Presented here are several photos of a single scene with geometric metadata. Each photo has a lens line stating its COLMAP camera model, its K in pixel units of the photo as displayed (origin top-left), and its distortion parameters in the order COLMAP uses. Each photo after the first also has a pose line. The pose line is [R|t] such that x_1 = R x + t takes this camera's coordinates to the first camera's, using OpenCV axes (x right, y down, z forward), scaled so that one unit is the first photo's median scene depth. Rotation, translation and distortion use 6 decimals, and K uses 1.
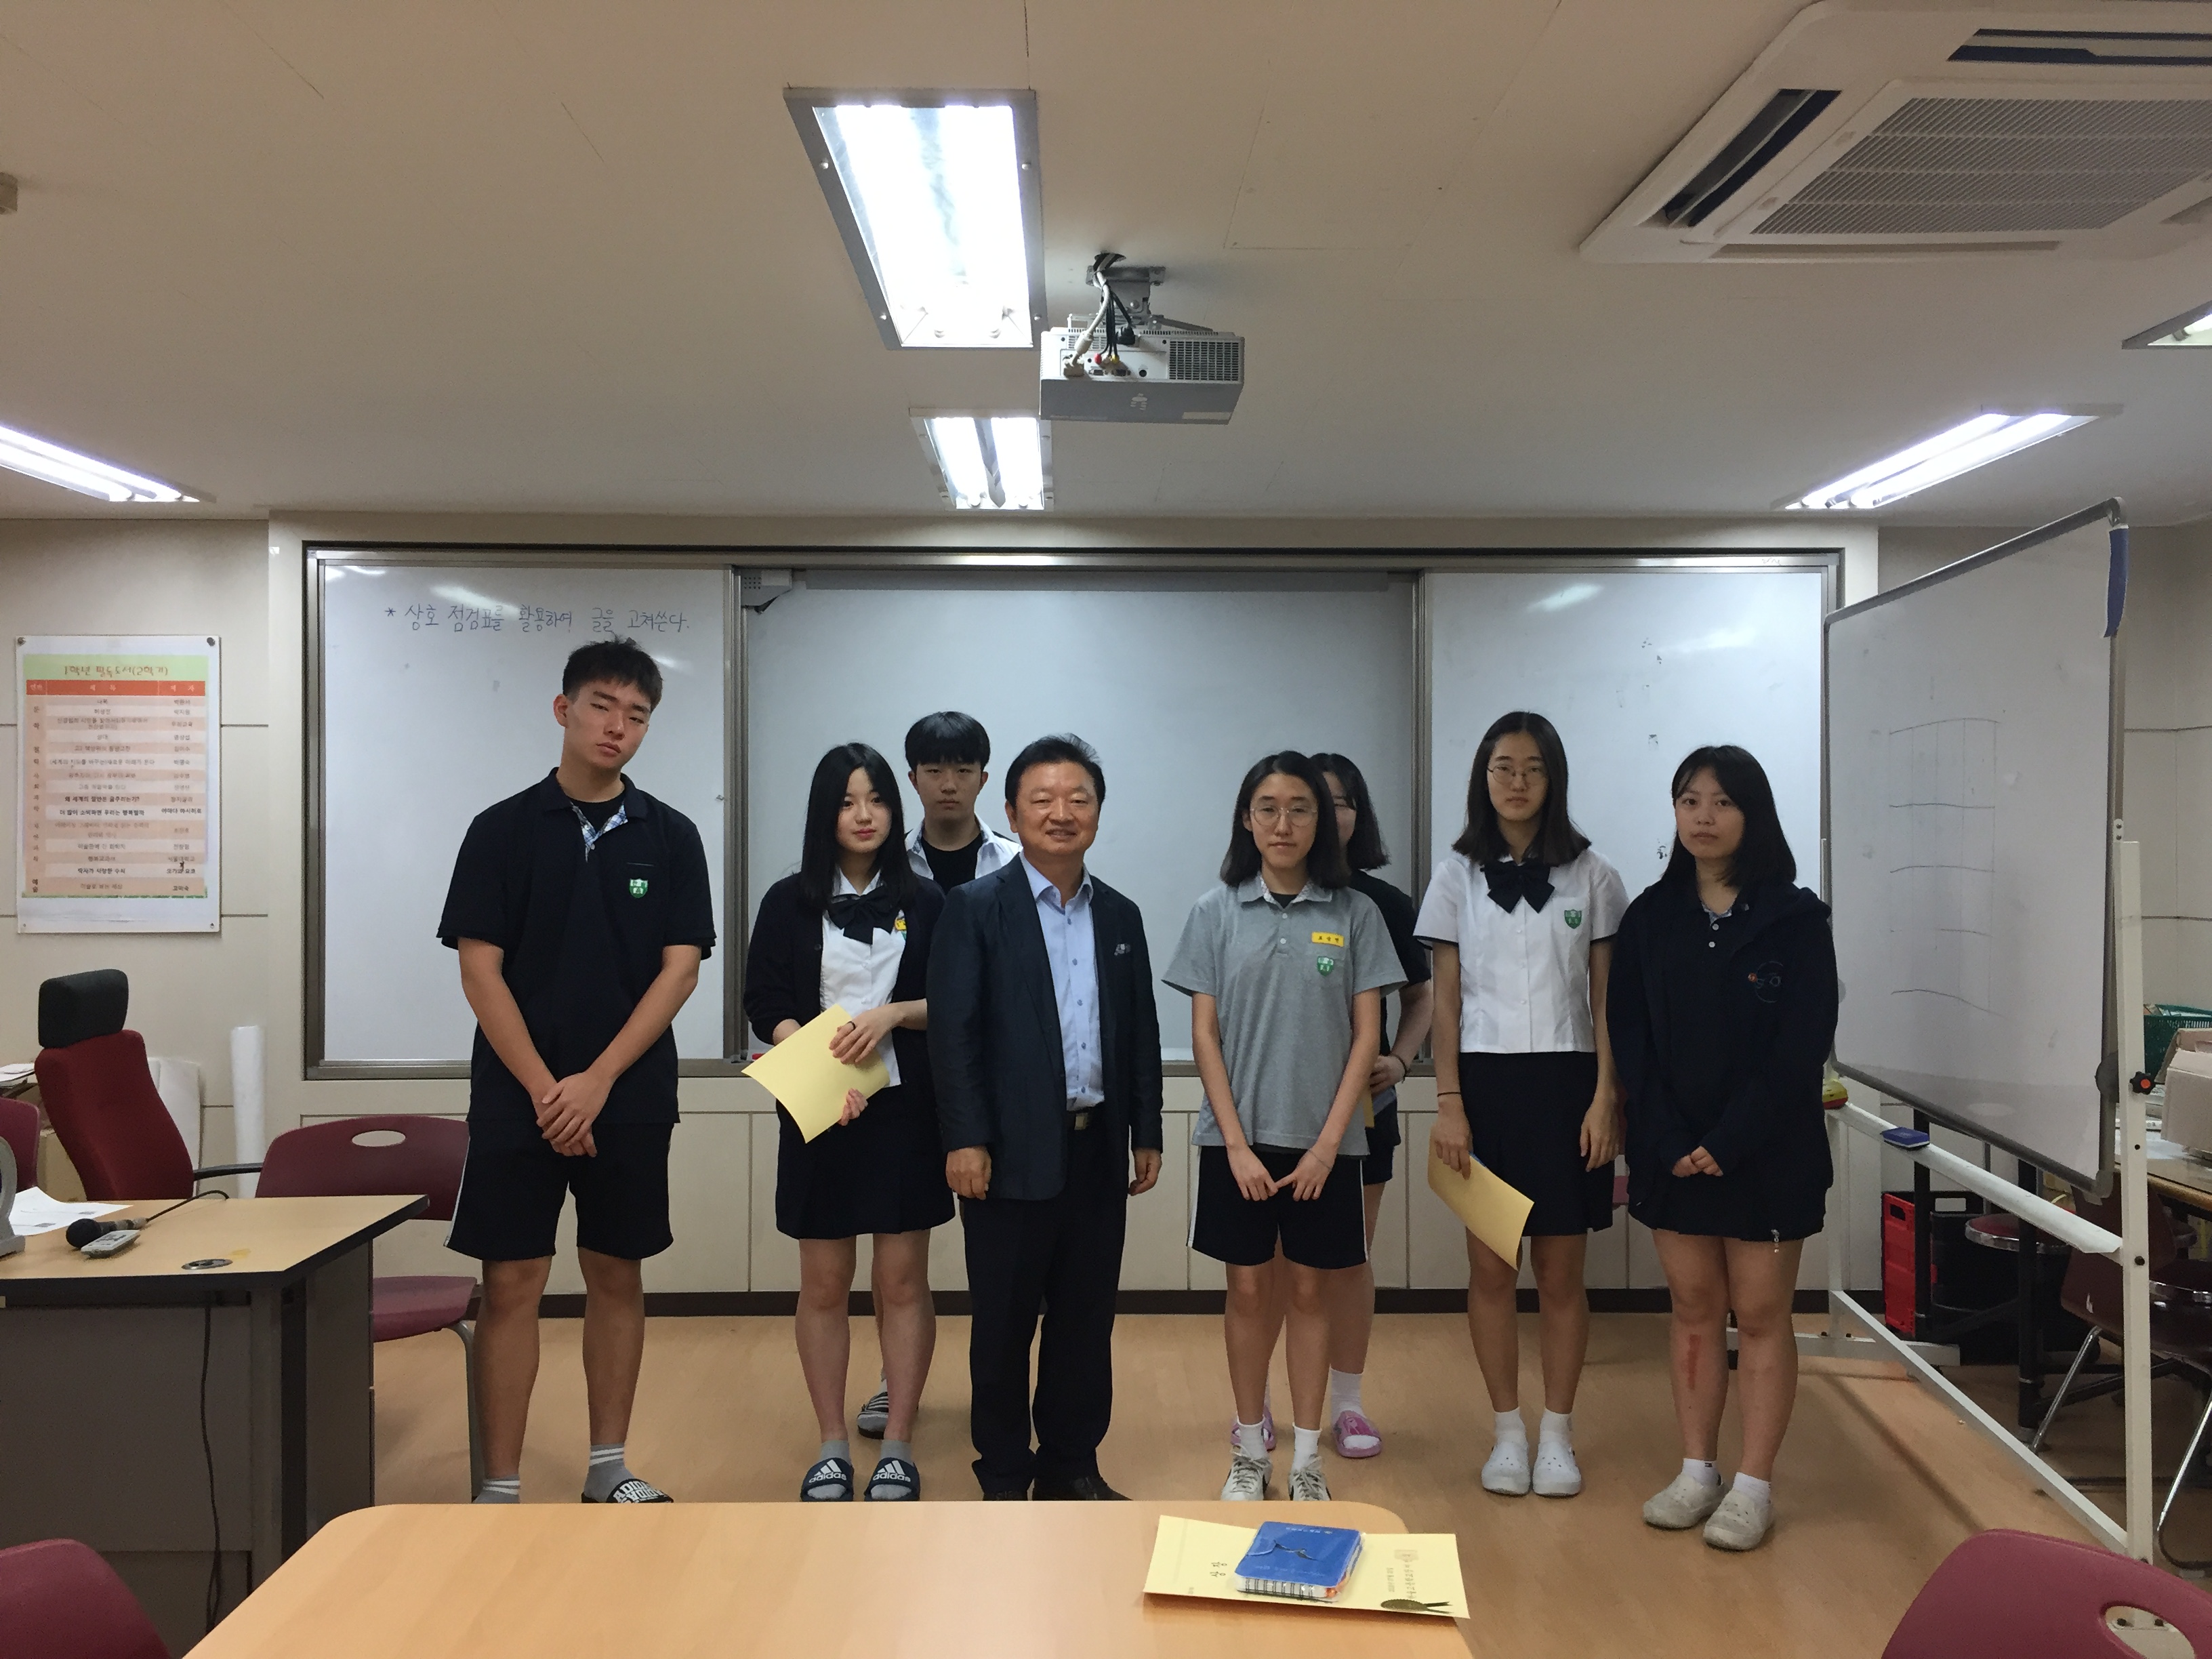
lens RADIAL K [[1881.3, 0, 1109.9], [0, 1881.3, 825.2], [0, 0, 1]] dist [0.065720, -0.064623]
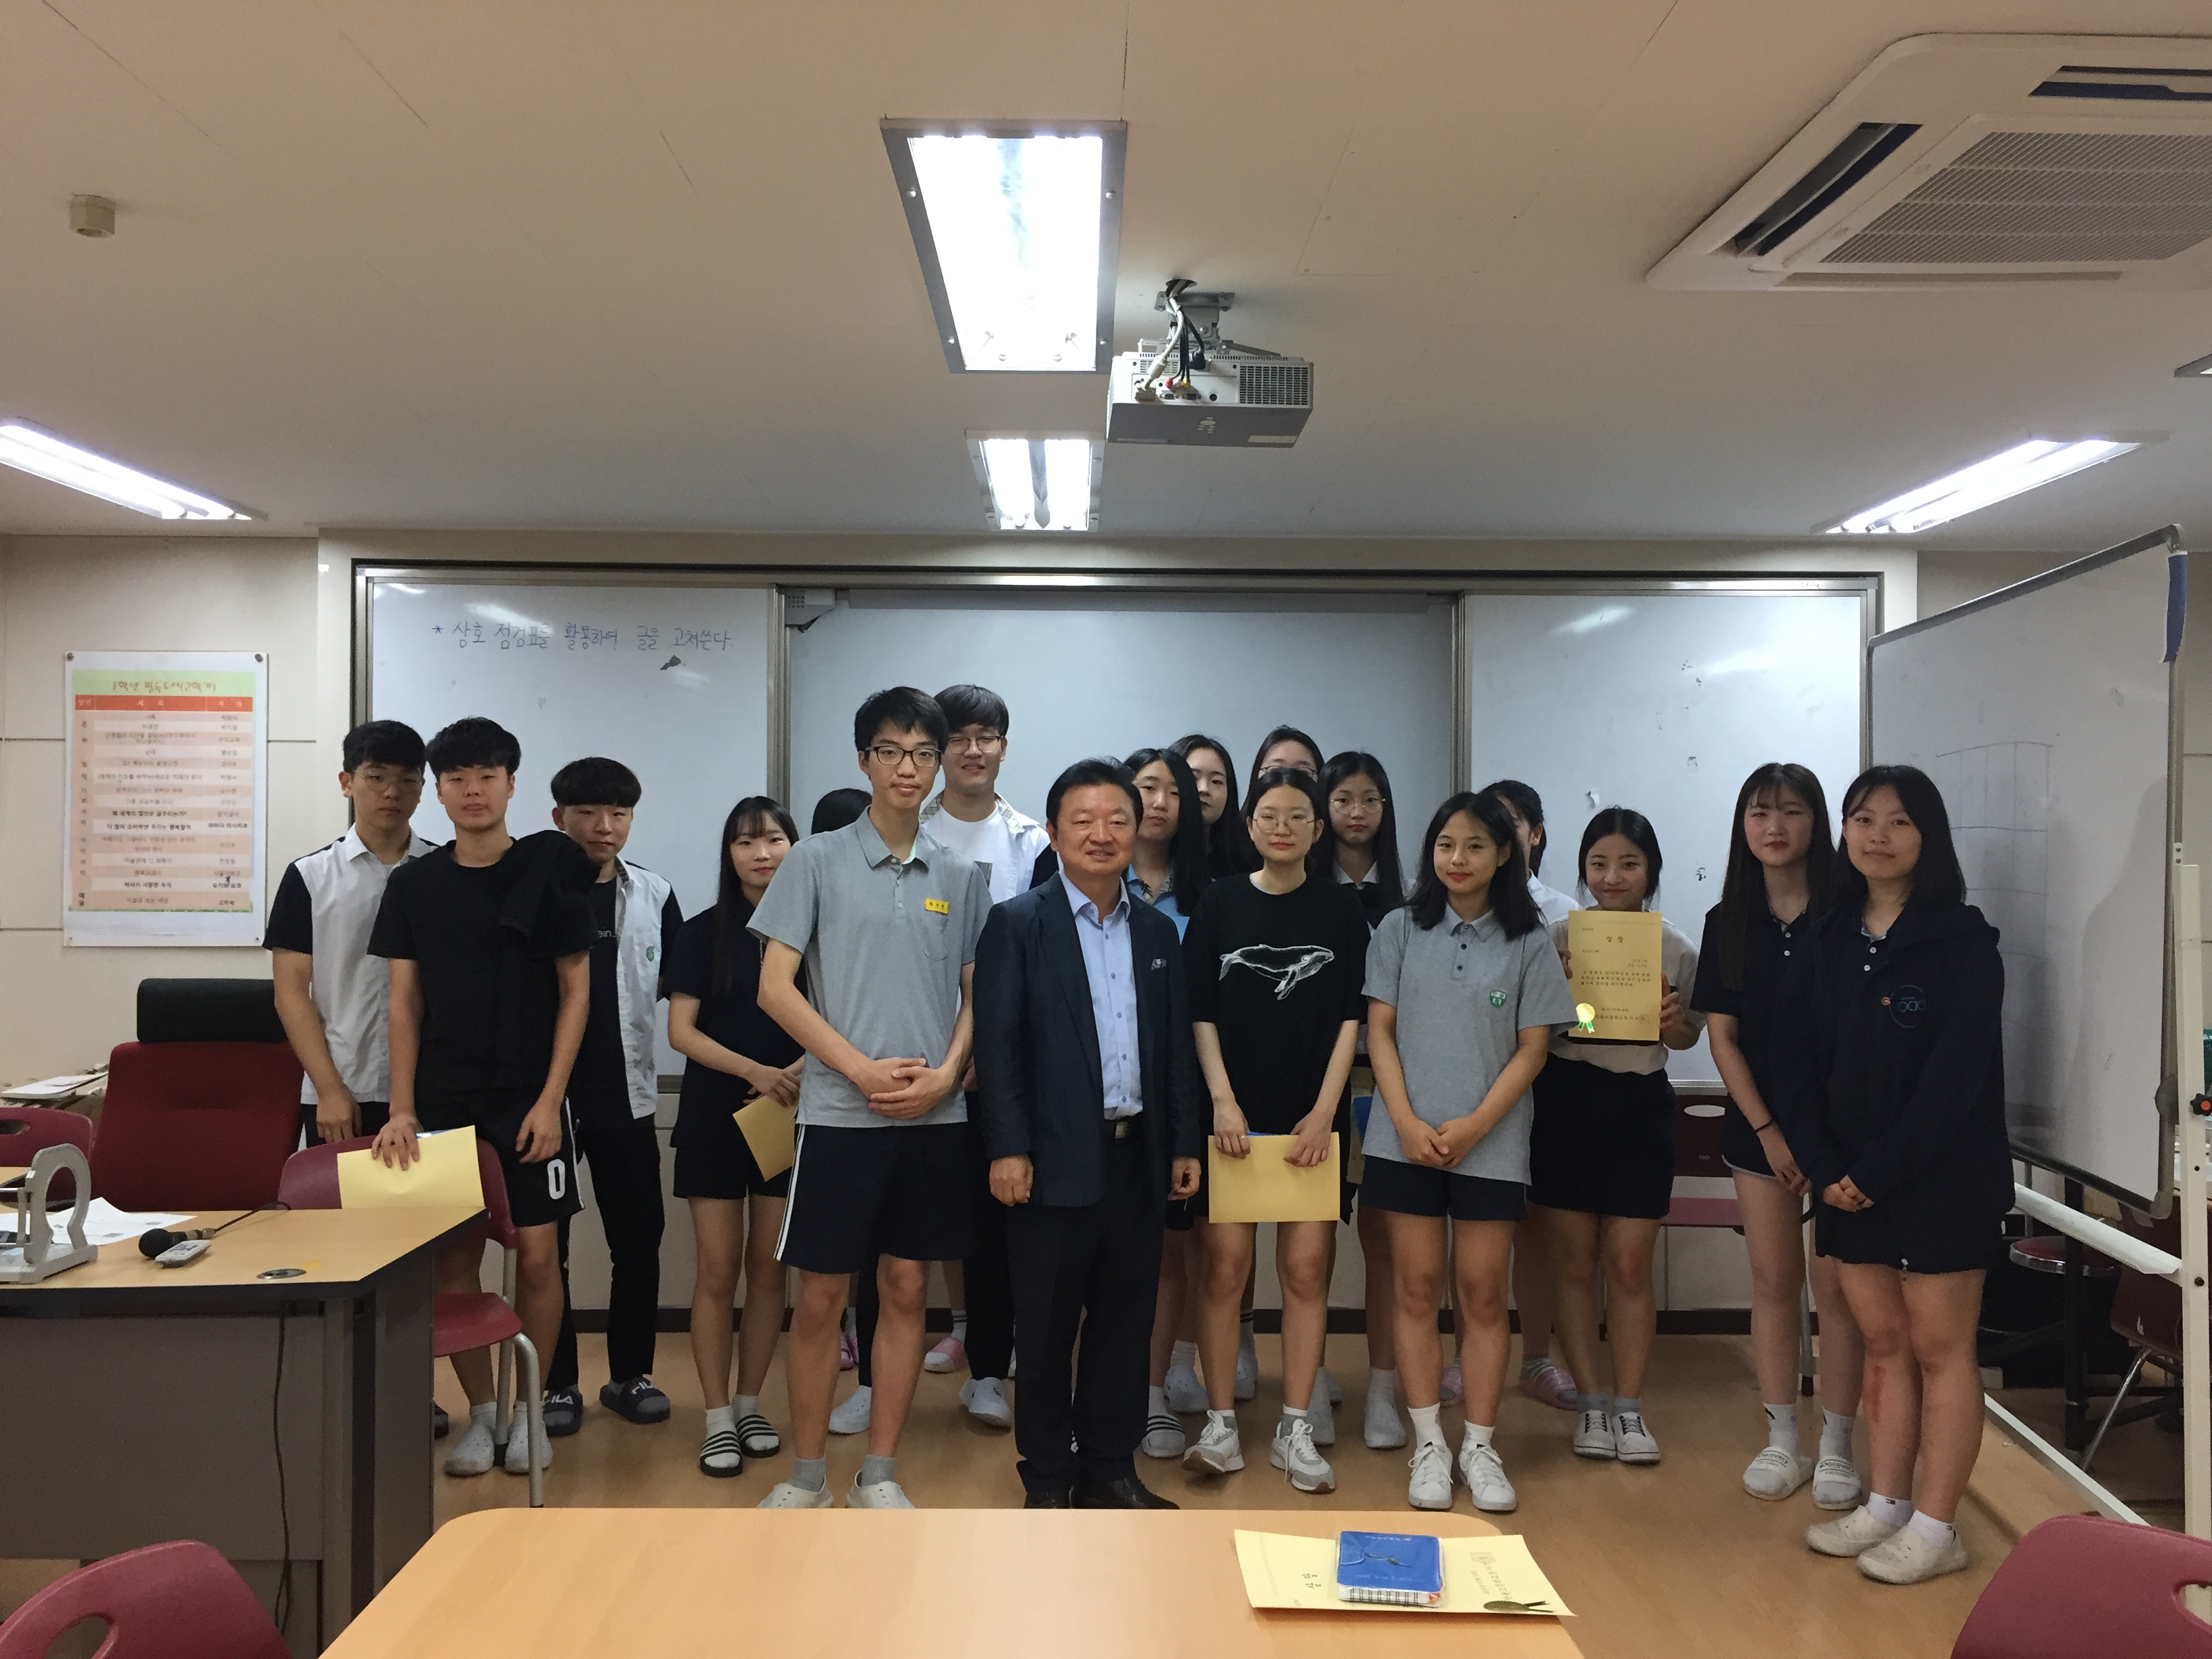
lens RADIAL K [[1881.3, 0, 1112.7], [0, 1881.3, 825.0], [0, 0, 1]] dist [0.065720, -0.064623]
pose [[0.999986, 0.005005, -0.001914, -0.021970], [-0.005025, 0.999932, -0.010566, 0.000621], [0.001861, 0.010575, 0.999942, -0.006768]]
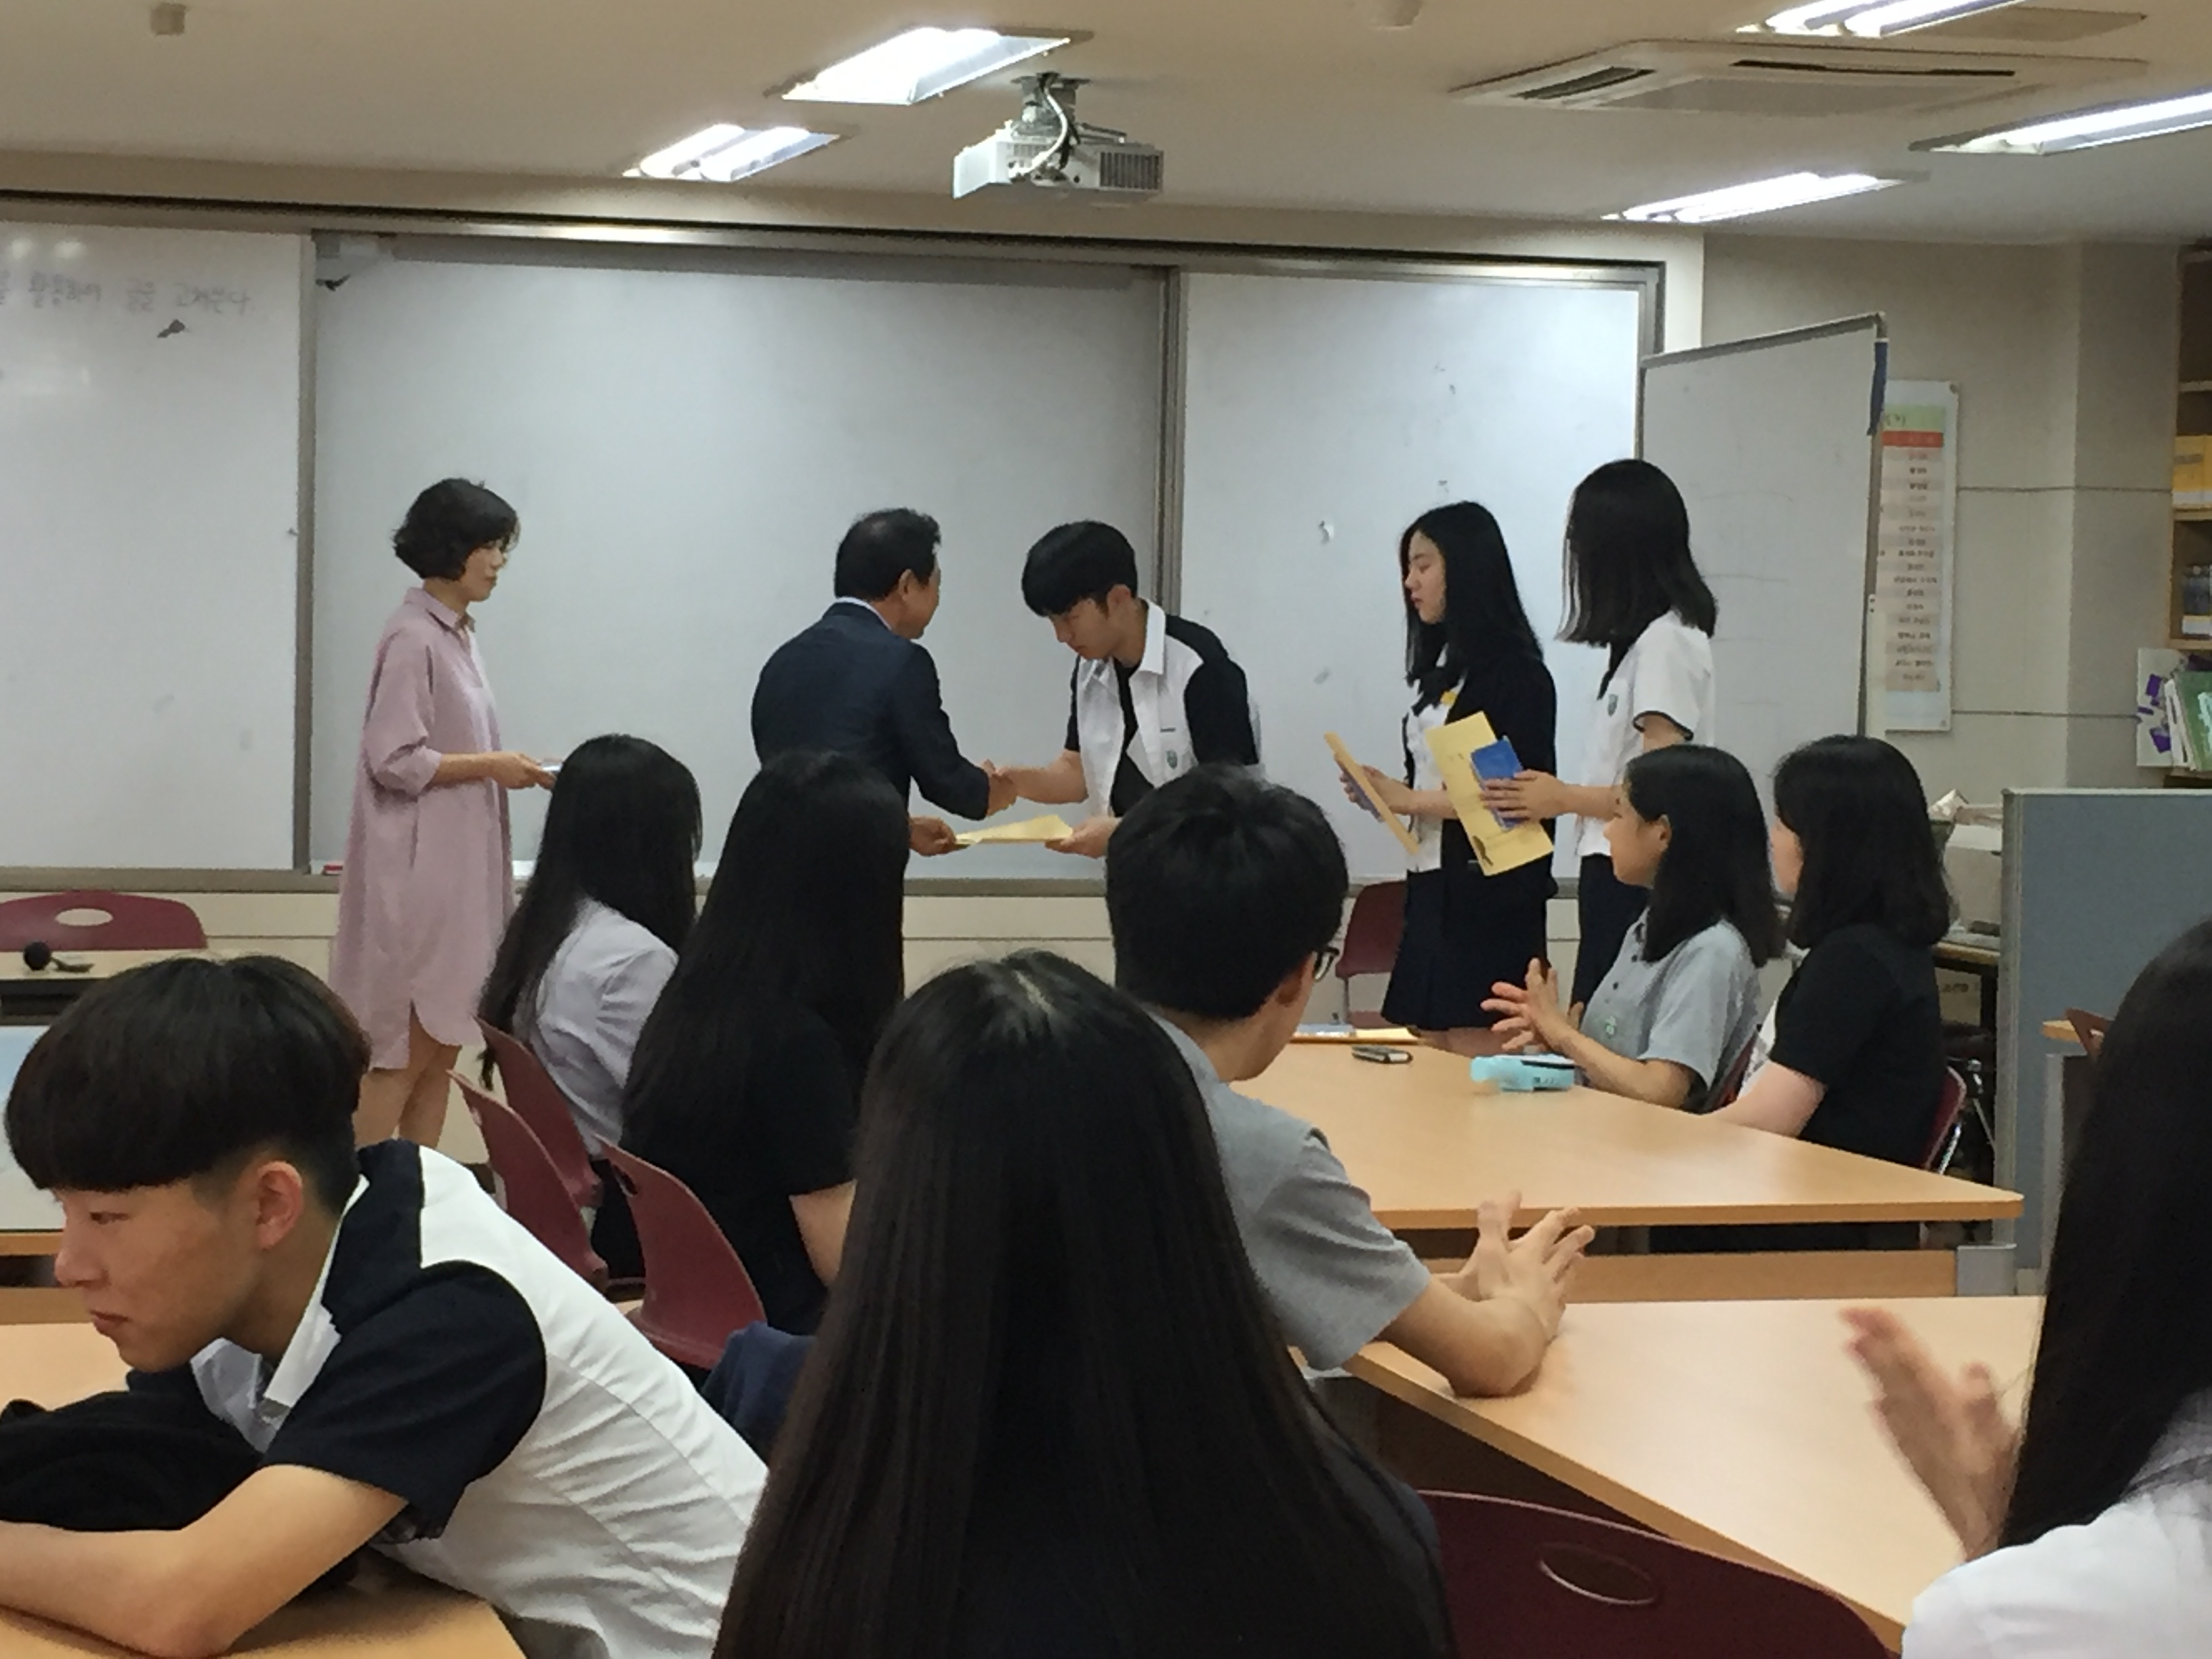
lens RADIAL K [[4592.1, 0, 1093.4], [0, 4592.1, 827.7], [0, 0, 1]] dist [0.071450, 0.000000]
pose [[0.970143, 0.007399, 0.242421, -0.415979], [-0.020672, 0.998420, 0.052258, 0.001366], [-0.241651, -0.055709, 0.968763, -1.098621]]
